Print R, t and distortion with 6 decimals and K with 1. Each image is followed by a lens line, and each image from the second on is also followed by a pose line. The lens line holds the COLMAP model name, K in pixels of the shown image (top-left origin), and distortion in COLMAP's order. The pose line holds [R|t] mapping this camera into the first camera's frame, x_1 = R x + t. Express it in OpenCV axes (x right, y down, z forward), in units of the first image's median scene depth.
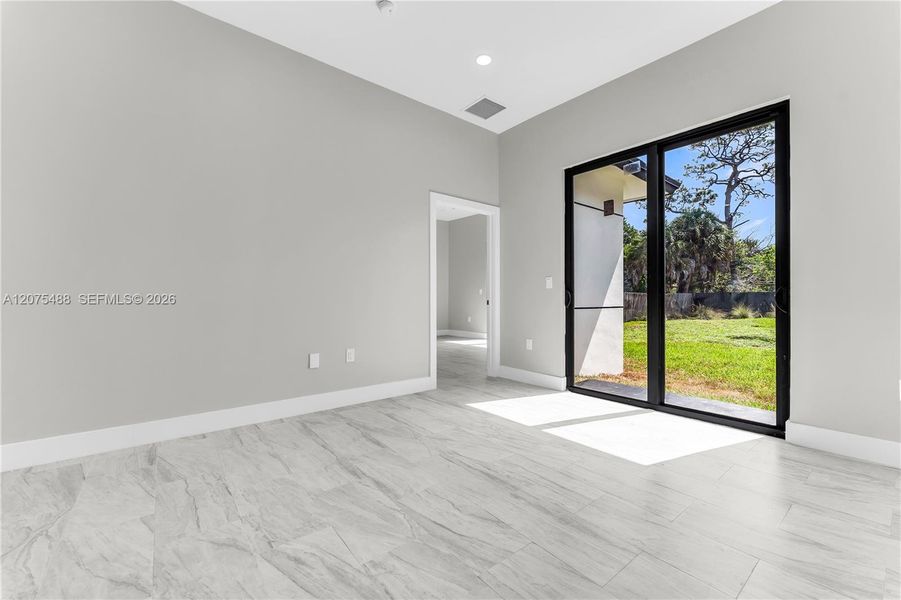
lens RADIAL K [[356.7, 0, 455.5], [0, 356.7, 299.4], [0, 0, 1]] dist [-0.000343, 0.000019]
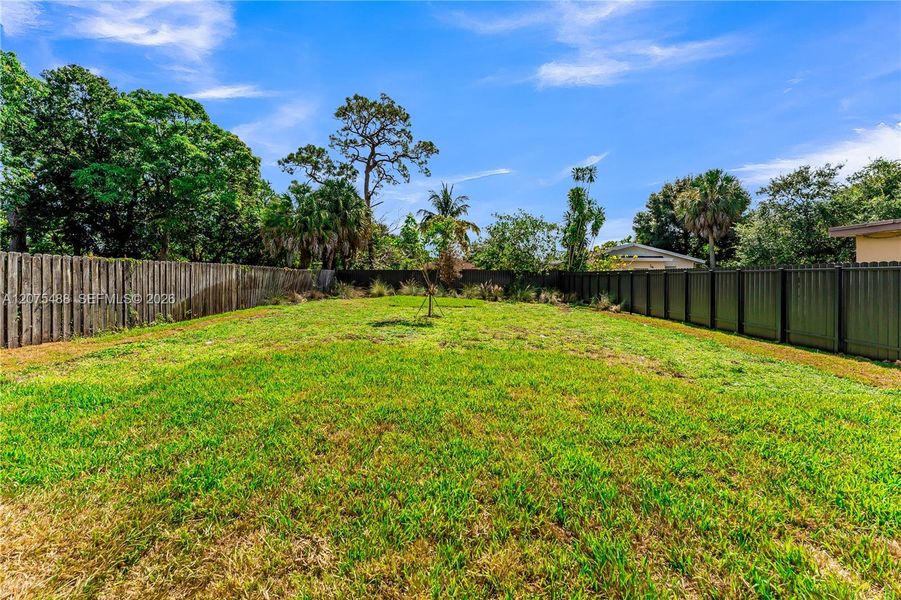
lens RADIAL K [[372.3, 0, 446.0], [0, 372.3, 276.3], [0, 0, 1]] dist [-0.000544, -0.000127]
pose [[0.646102, 0.009750, 0.763189, 0.109706], [-0.005952, 0.999952, -0.007736, 0.003785], [-0.763228, 0.000456, 0.646129, 0.152194]]
